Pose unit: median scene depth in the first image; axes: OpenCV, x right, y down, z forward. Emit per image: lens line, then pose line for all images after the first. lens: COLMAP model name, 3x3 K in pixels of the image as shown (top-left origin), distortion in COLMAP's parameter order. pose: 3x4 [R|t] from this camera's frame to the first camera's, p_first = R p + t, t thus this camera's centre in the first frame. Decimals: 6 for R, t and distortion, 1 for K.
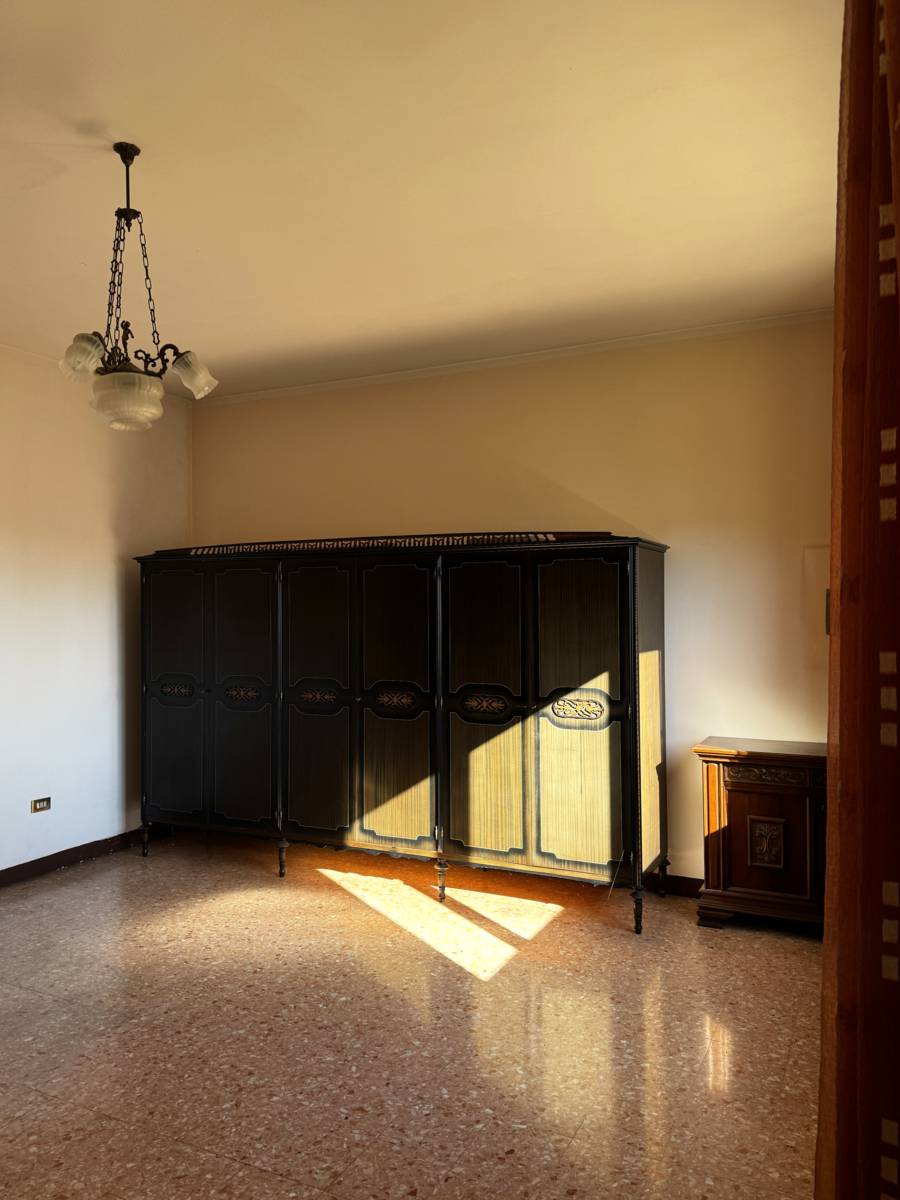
lens RADIAL K [[872.0, 0, 433.8], [0, 872.0, 594.0], [0, 0, 1]] dist [0.059265, -0.058508]
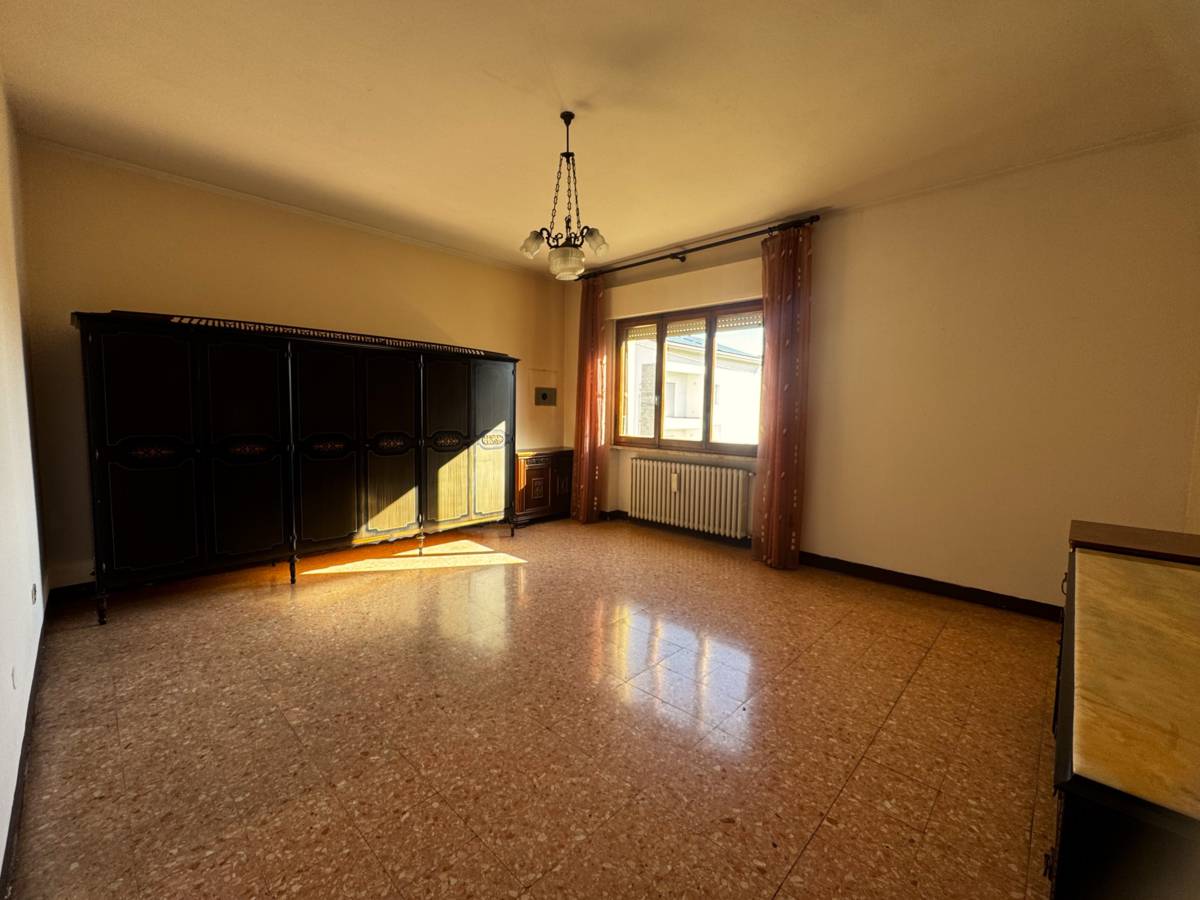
lens RADIAL K [[495.7, 0, 602.0], [0, 495.7, 446.5], [0, 0, 1]] dist [0.002708, -0.000496]
pose [[0.286206, -0.061562, 0.956189, -0.869388], [-0.039504, 0.996327, 0.075970, 0.047427], [-0.957354, -0.059516, 0.282723, 0.414418]]
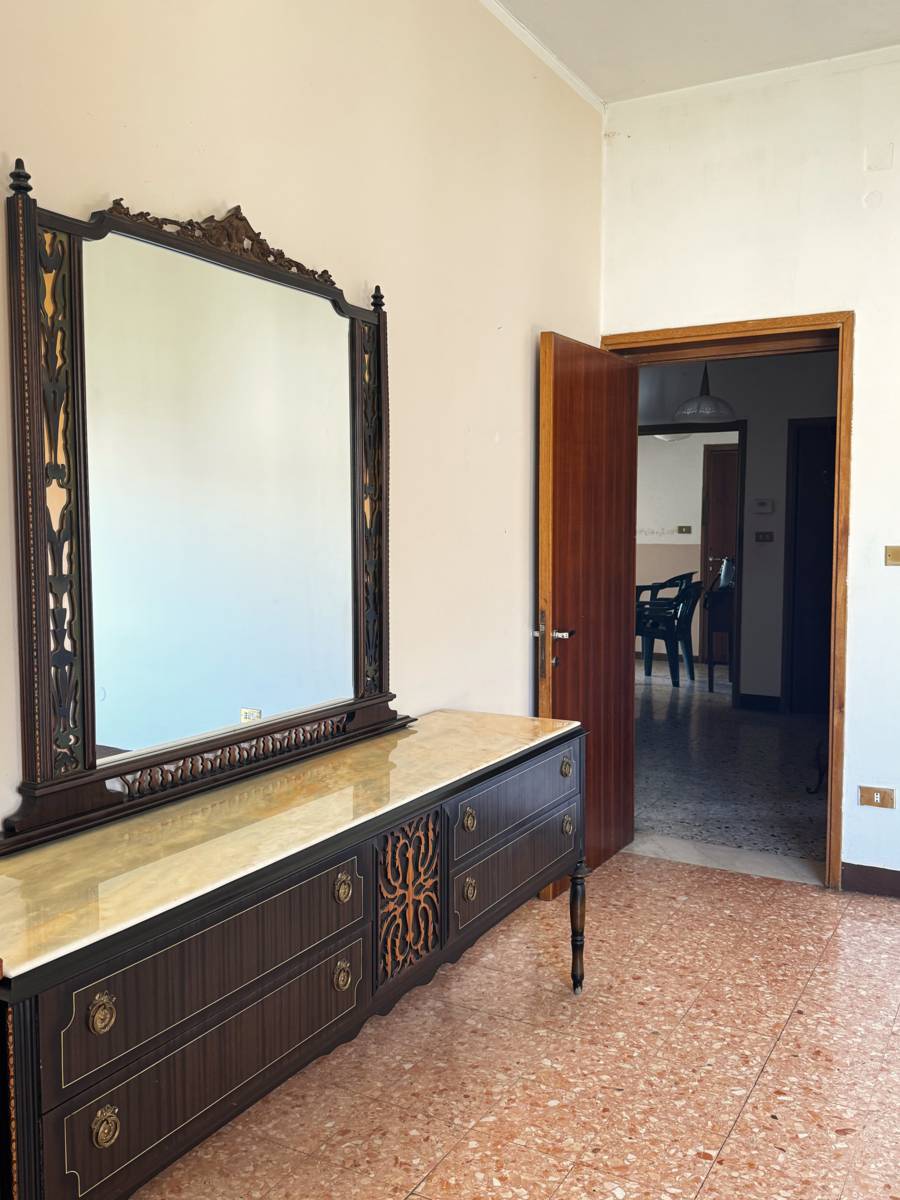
lens RADIAL K [[1031.9, 0, 461.6], [0, 1031.9, 592.7], [0, 0, 1]] dist [0.035381, -0.046001]
pose [[-0.037641, 0.070559, -0.996797, 0.027076], [0.025043, 0.997257, 0.069646, 0.038978], [0.998977, -0.022342, -0.039305, 0.242001]]
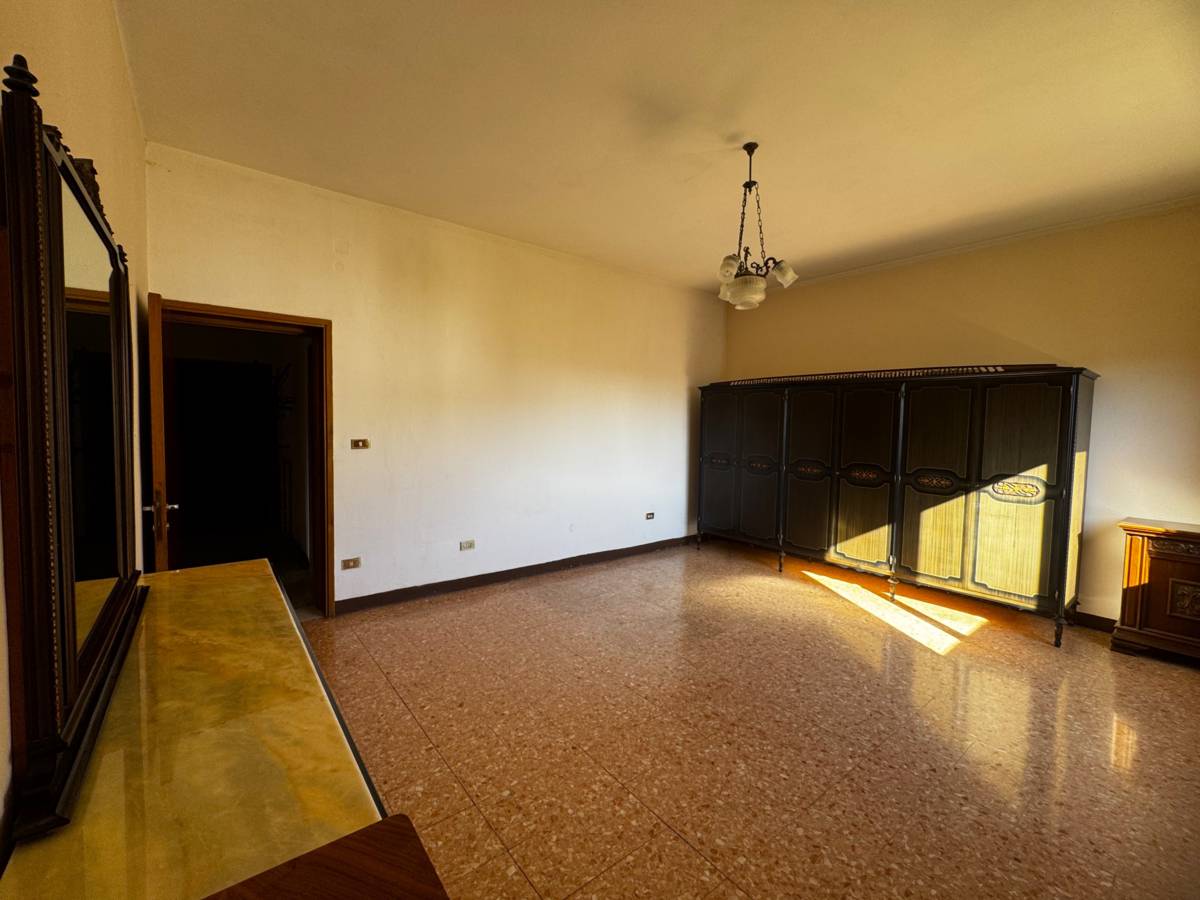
lens RADIAL K [[495.7, 0, 595.1], [0, 495.7, 446.3], [0, 0, 1]] dist [0.002708, -0.000496]
pose [[0.907709, 0.043086, -0.417383, -0.124721], [-0.015794, 0.997517, 0.068626, 0.015630], [0.419304, -0.055700, 0.906136, -0.029883]]
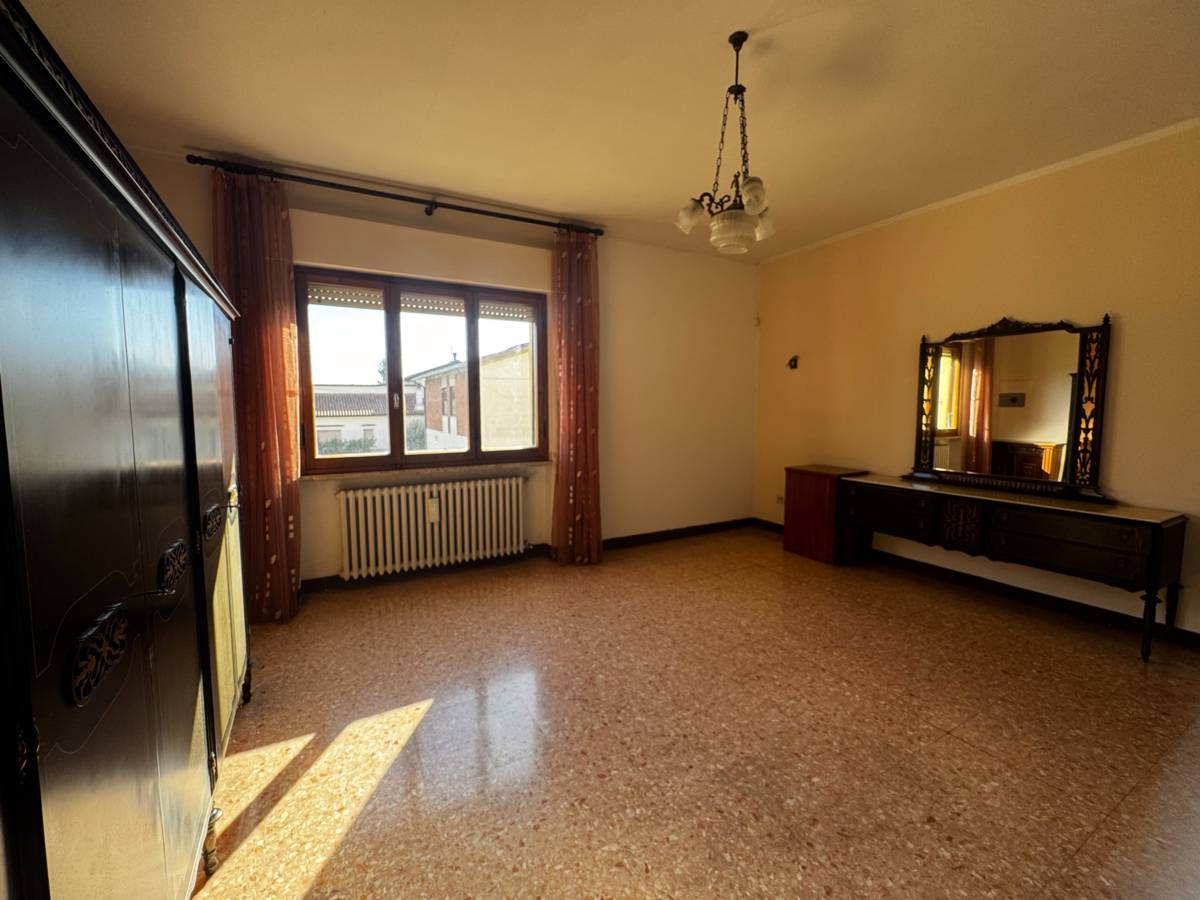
lens RADIAL K [[495.7, 0, 597.4], [0, 495.7, 448.5], [0, 0, 1]] dist [0.002708, -0.000496]
pose [[-0.832852, -0.039569, 0.552080, -0.403801], [-0.004952, 0.997934, 0.064055, 0.047089], [-0.553474, 0.050615, -0.831327, 1.186630]]
